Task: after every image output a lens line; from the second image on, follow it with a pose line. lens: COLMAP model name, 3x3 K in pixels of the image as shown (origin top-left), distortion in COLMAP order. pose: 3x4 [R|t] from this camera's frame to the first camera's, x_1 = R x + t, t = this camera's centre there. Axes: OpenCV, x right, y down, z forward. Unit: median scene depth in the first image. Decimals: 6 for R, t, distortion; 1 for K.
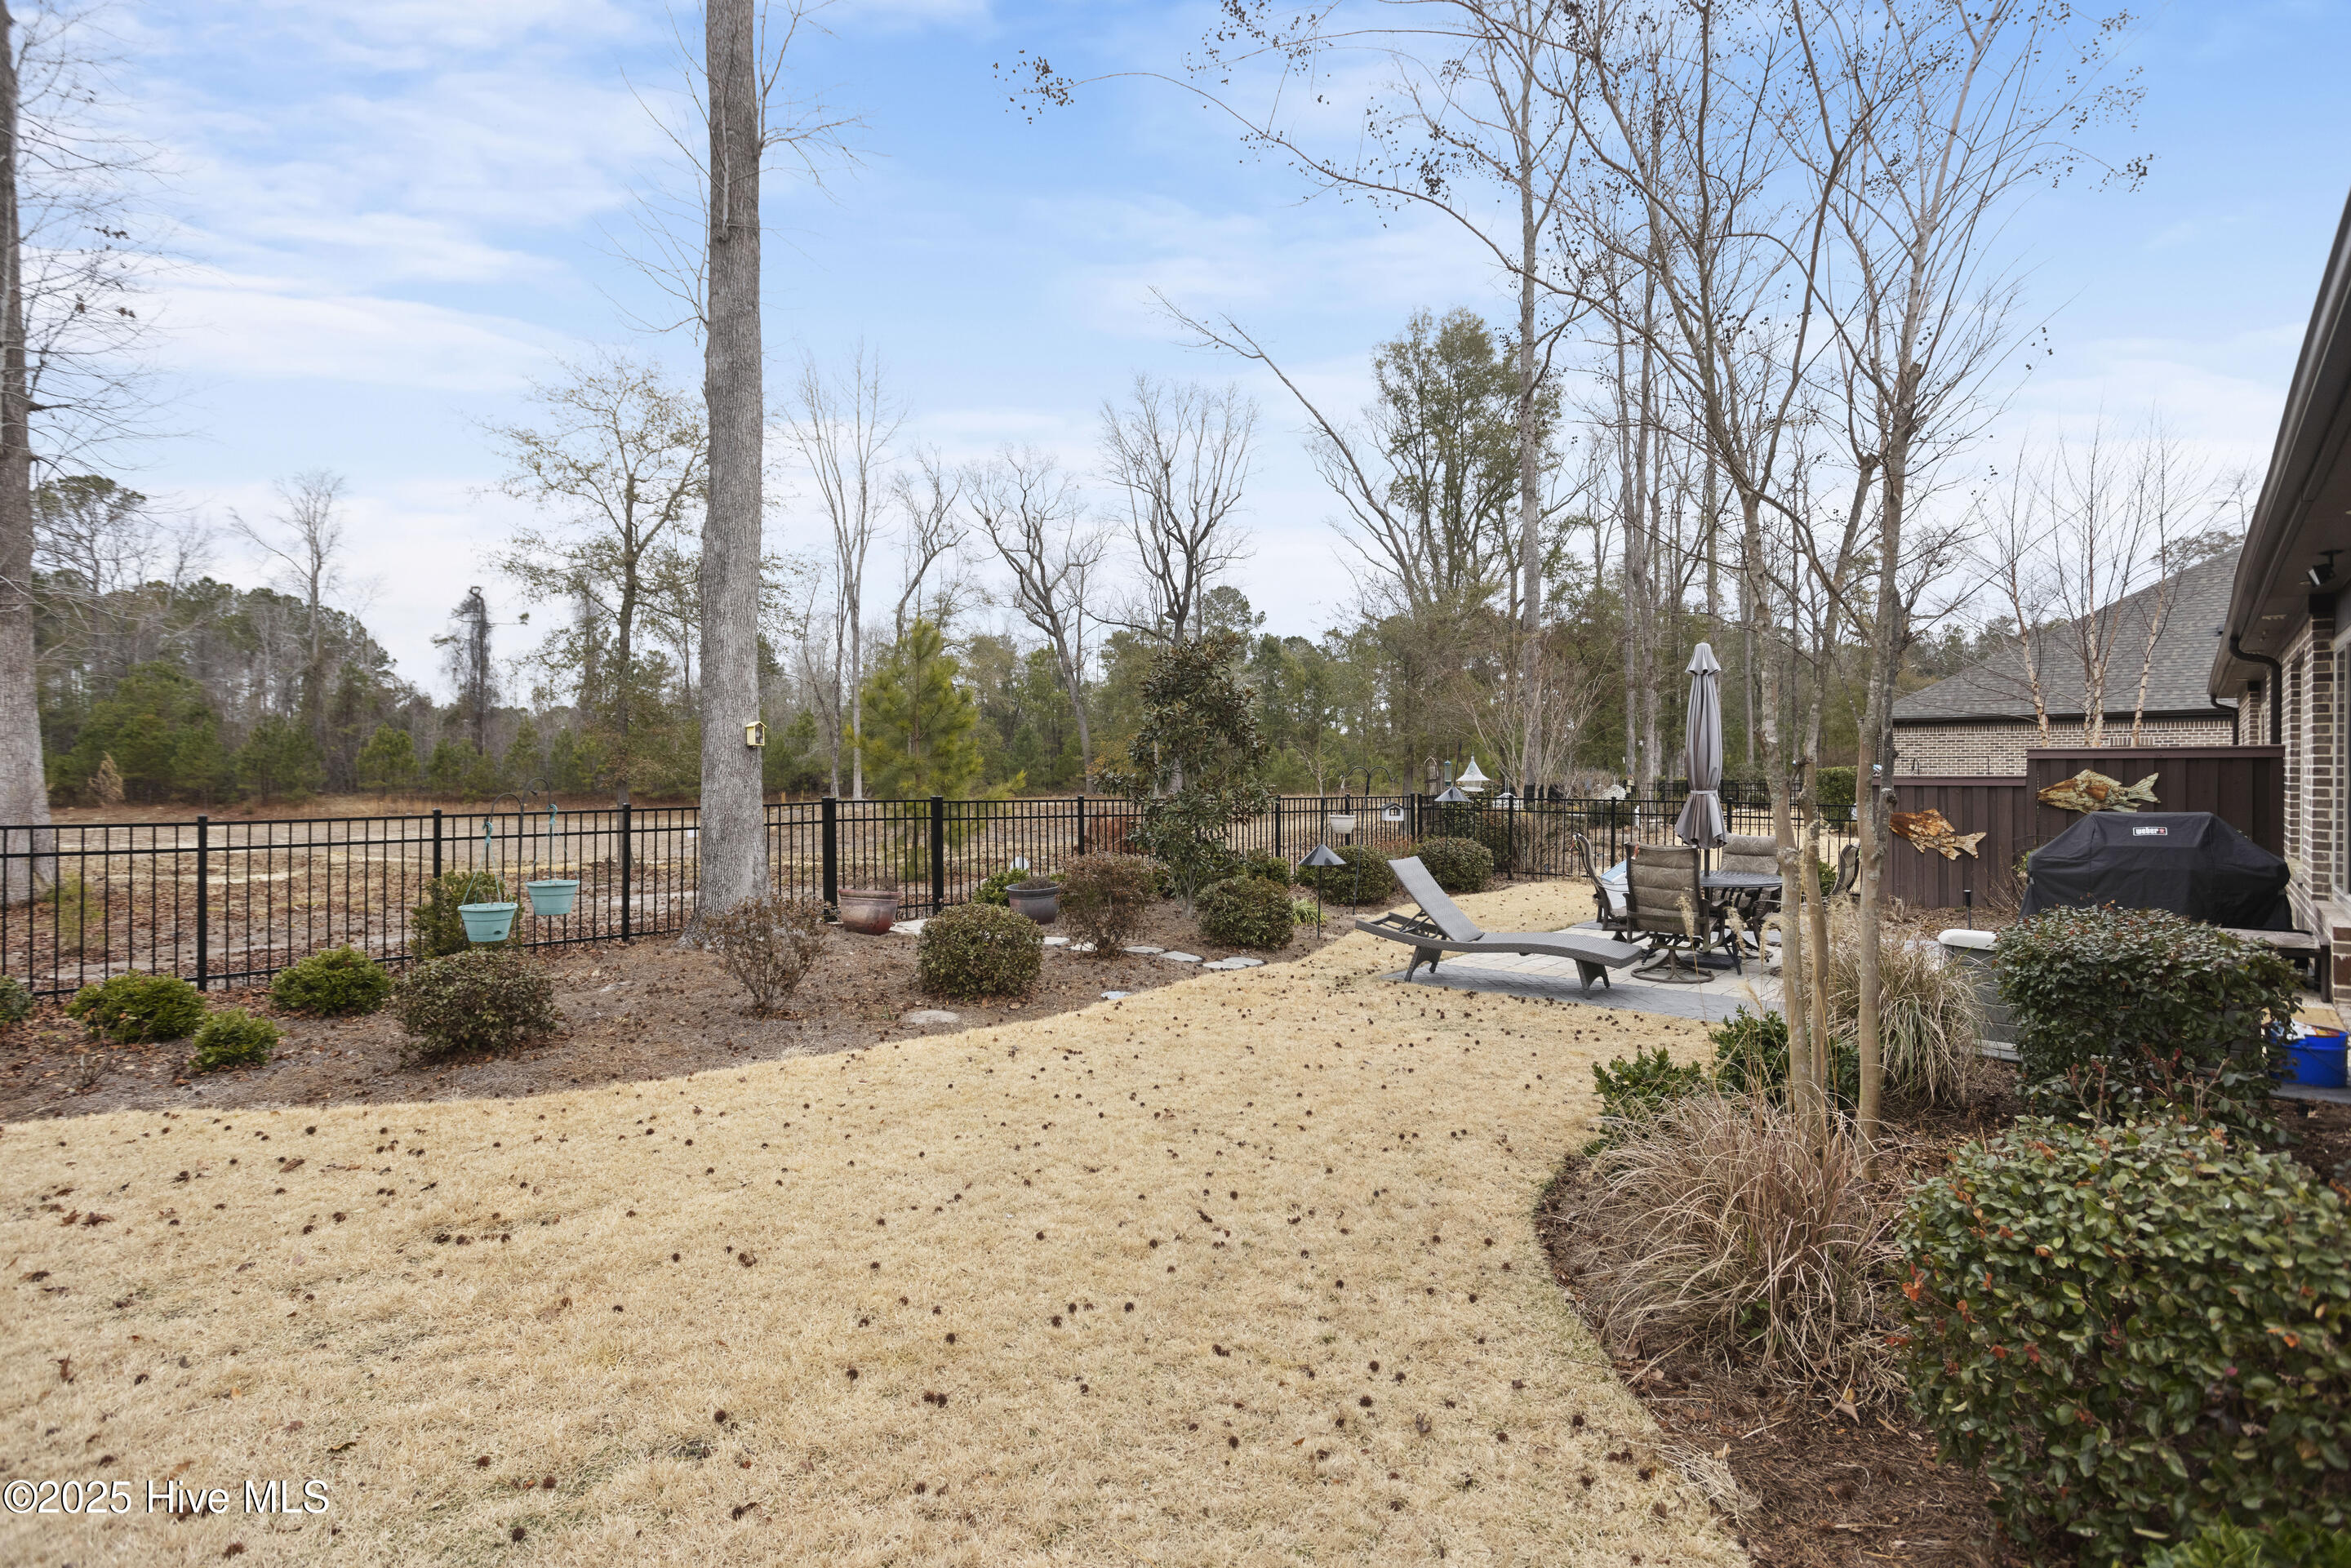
lens RADIAL K [[1136.1, 0, 1169.9], [0, 1136.1, 776.4], [0, 0, 1]] dist [-0.034350, 0.021822]
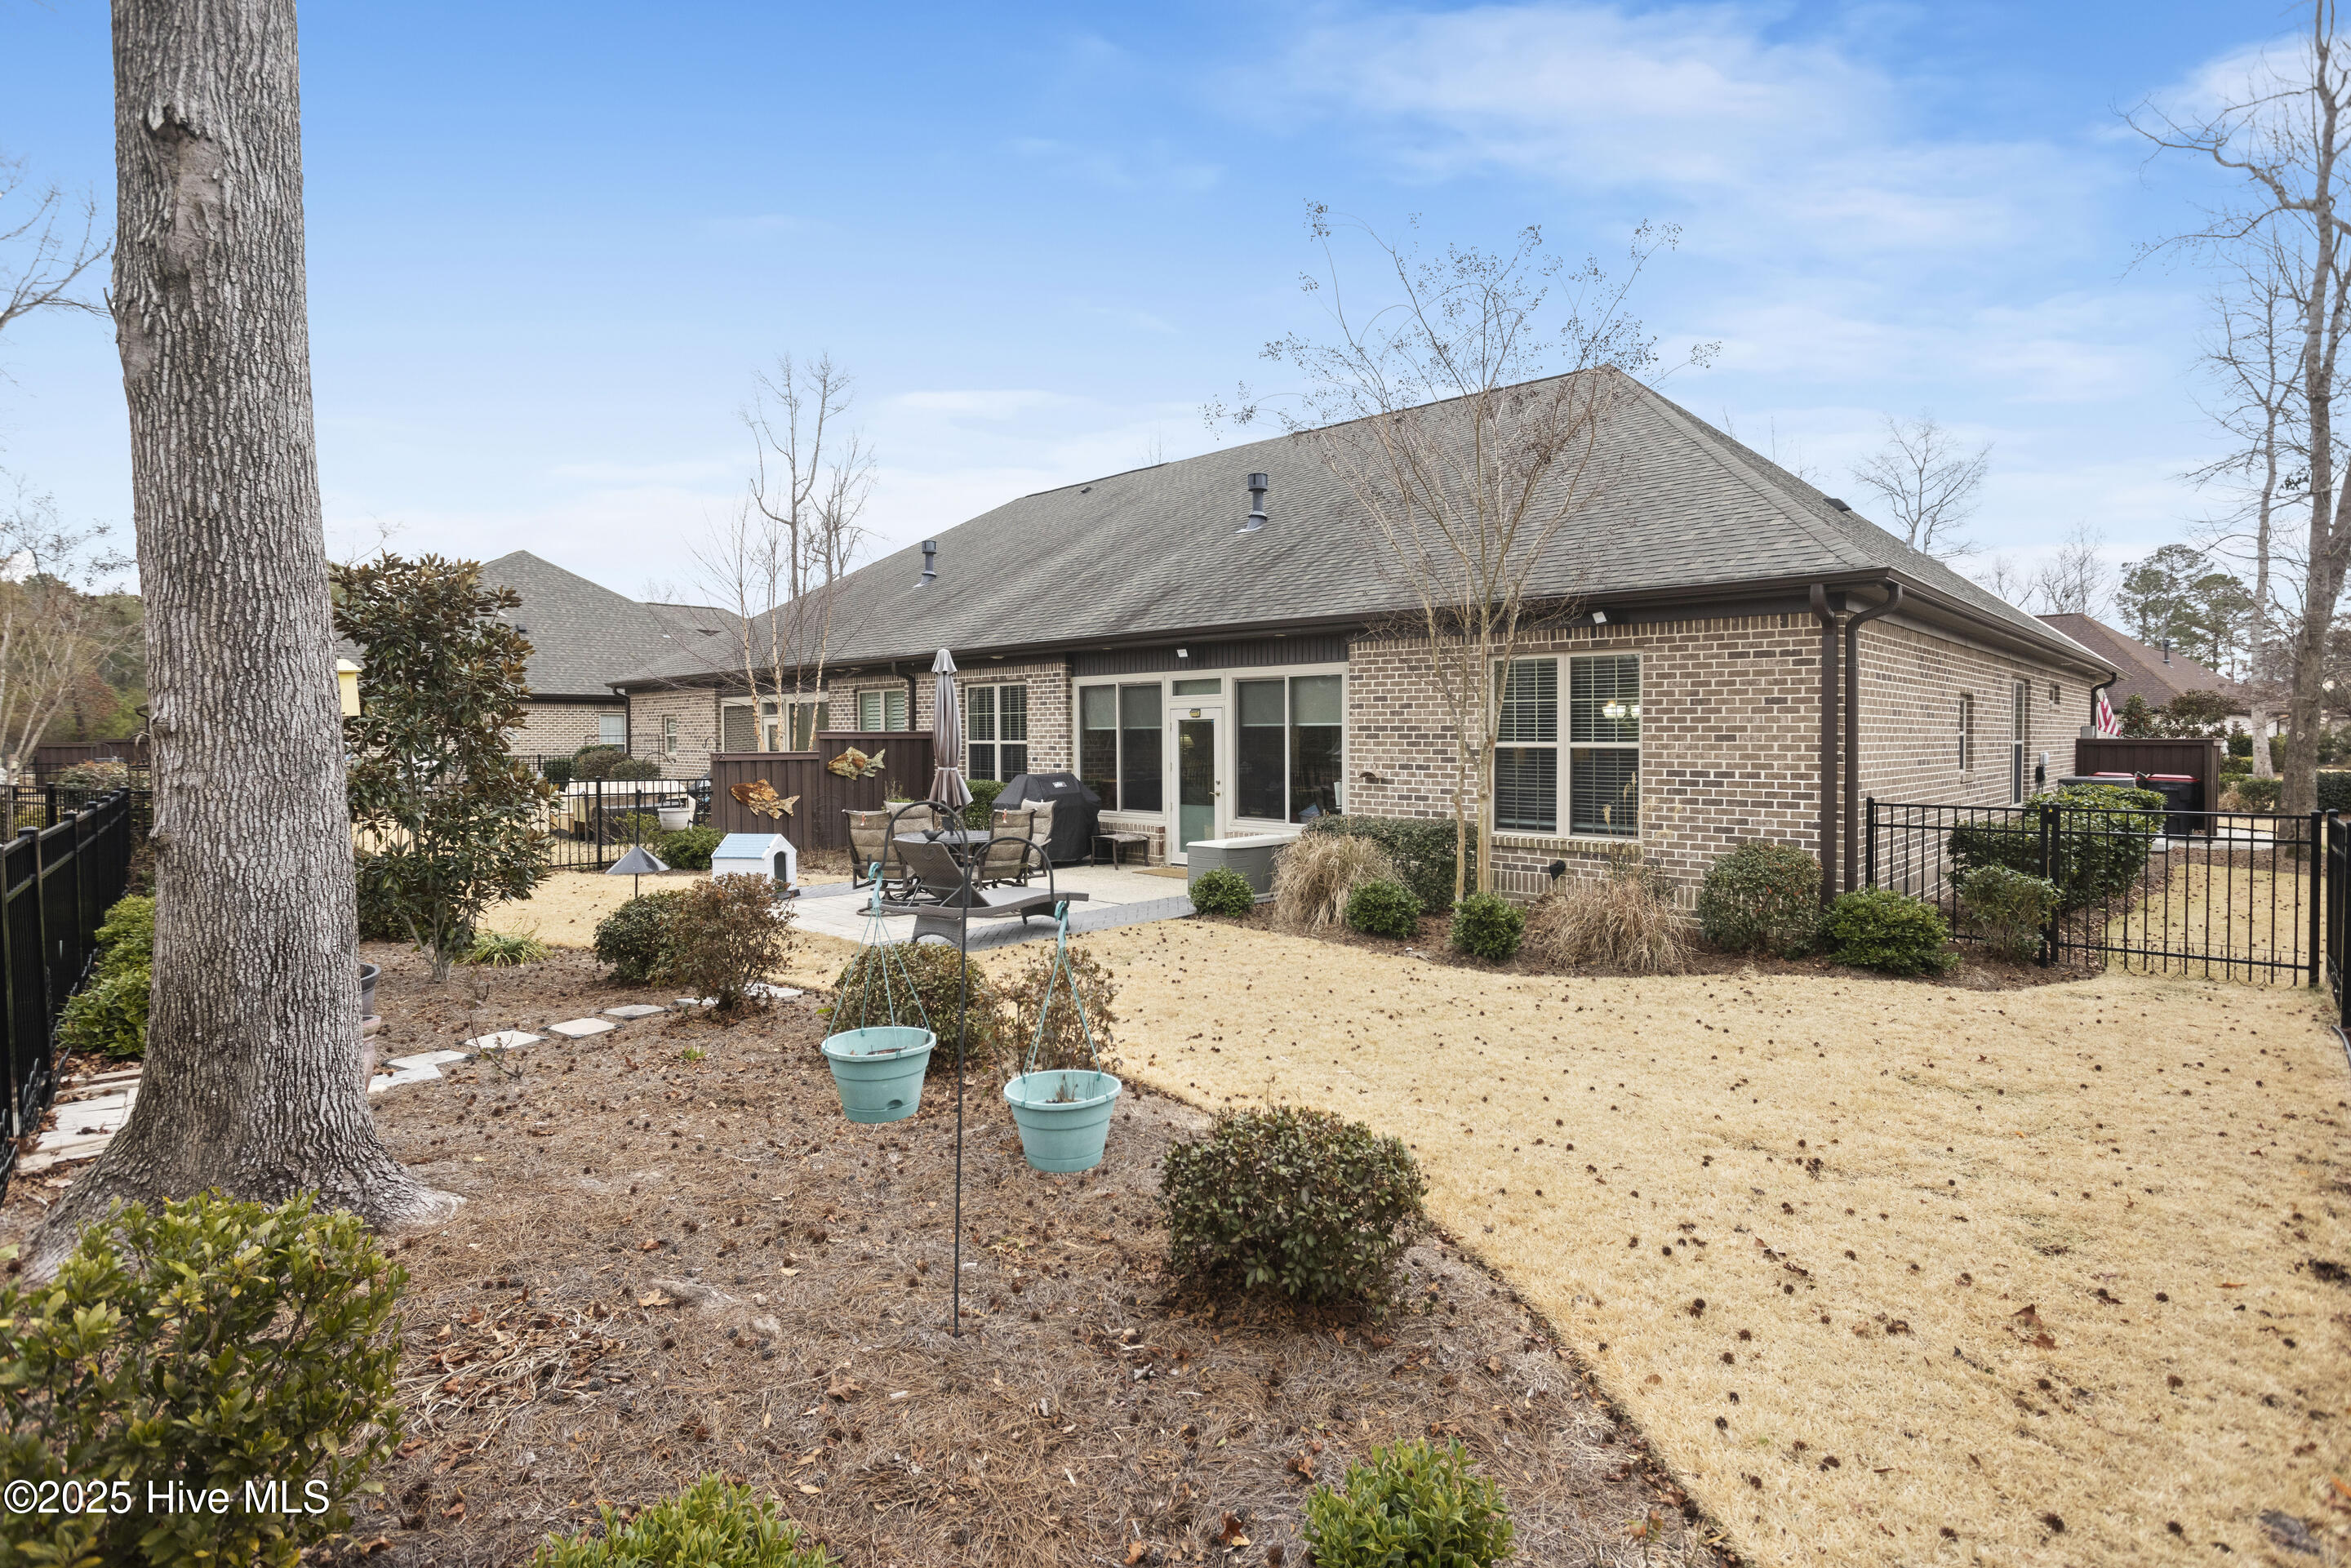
lens RADIAL K [[1136.1, 0, 1188.9], [0, 1136.1, 773.2], [0, 0, 1]] dist [-0.034350, 0.021822]
pose [[0.024613, -0.032544, 0.999167, -0.532477], [0.007117, 0.999450, 0.032378, -0.014371], [-0.999672, 0.006314, 0.024831, 0.480821]]
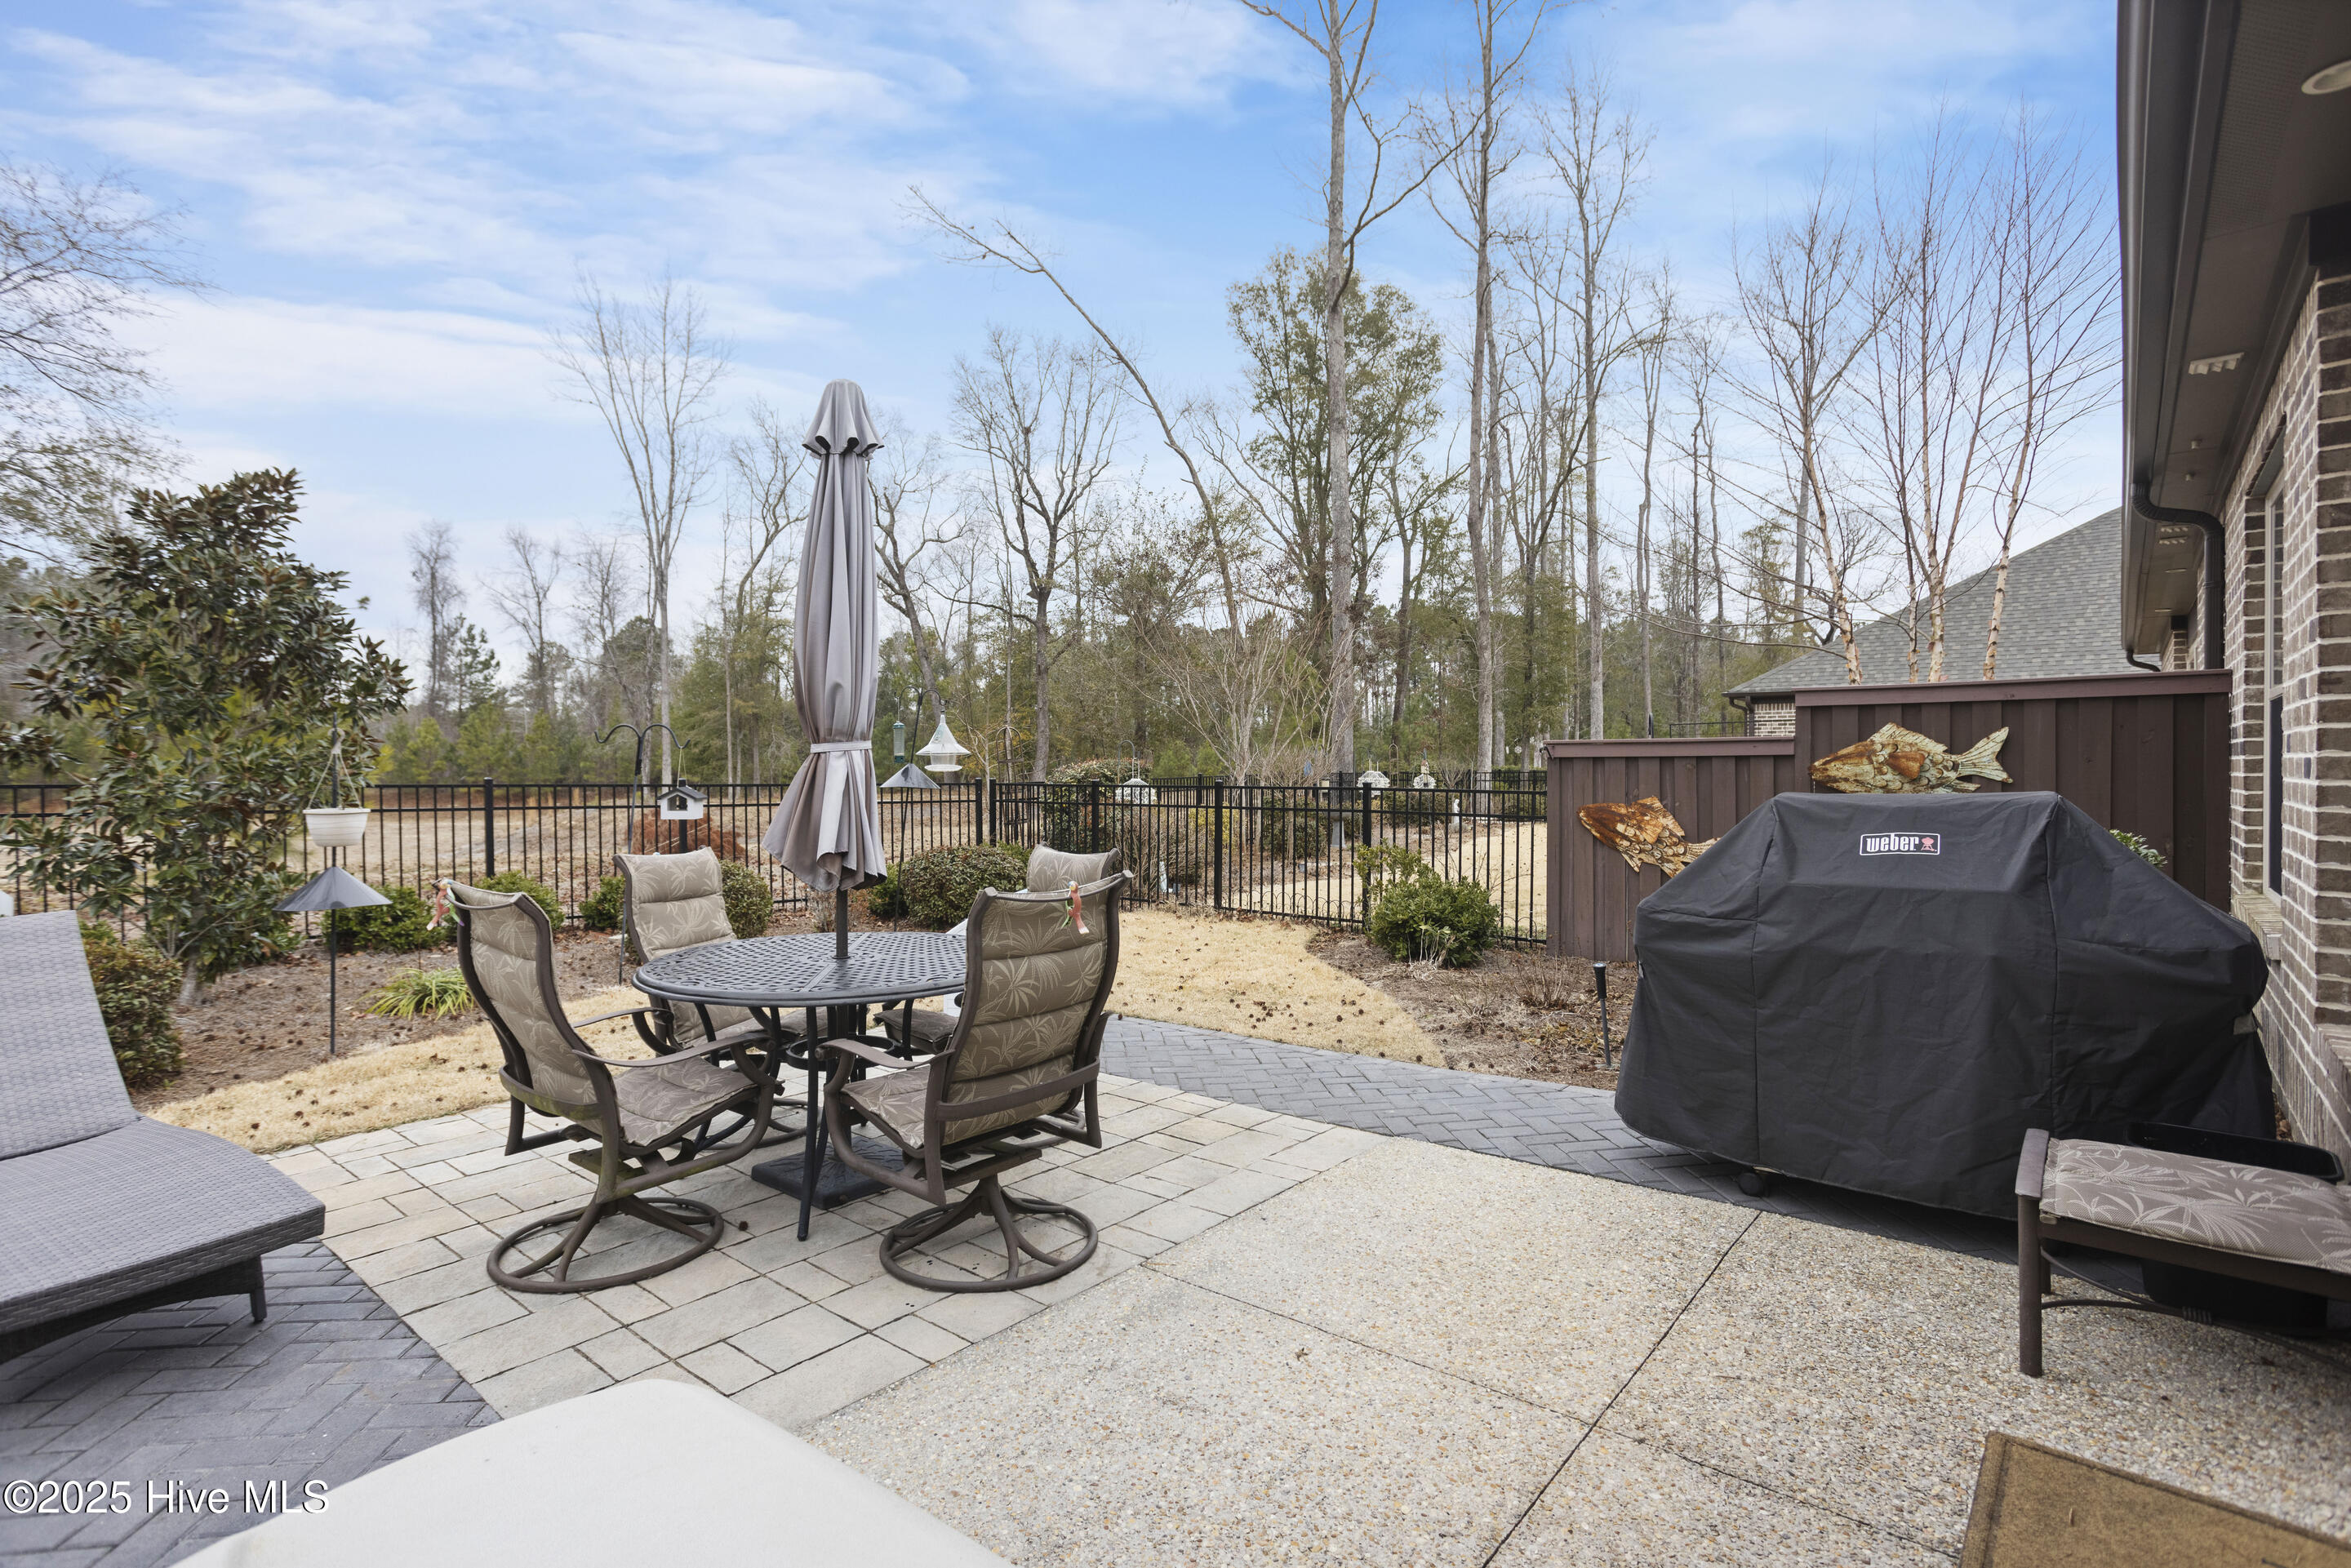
lens RADIAL K [[1136.1, 0, 1172.5], [0, 1136.1, 774.7], [0, 0, 1]] dist [-0.034350, 0.021822]
pose [[0.999511, -0.003522, 0.031073, 0.394804], [0.003532, 0.999994, -0.000261, 0.016157], [-0.031072, 0.000371, 0.999517, 0.402400]]
